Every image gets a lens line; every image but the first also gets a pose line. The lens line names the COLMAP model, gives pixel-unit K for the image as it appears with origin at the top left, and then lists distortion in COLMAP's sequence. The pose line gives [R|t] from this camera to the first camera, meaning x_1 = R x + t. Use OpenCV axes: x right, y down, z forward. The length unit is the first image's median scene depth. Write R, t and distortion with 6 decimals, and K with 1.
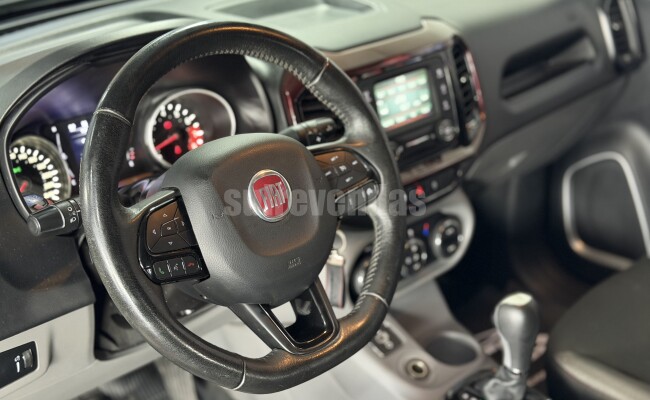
lens RADIAL K [[924.5, 0, 325.0], [0, 924.5, 200.0], [0, 0, 1]] dist [-0.038174, -0.002305]
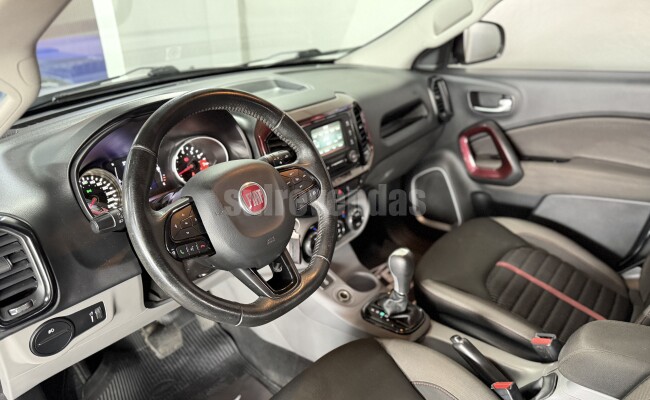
lens RADIAL K [[451.7, 0, 325.0], [0, 451.7, 200.0], [0, 0, 1]] dist [0.008954, -0.002215]
pose [[0.993084, -0.052474, 0.105028, -0.015322], [0.052740, 0.998608, 0.000252, 0.003555], [-0.104895, 0.005289, 0.994469, 0.188060]]
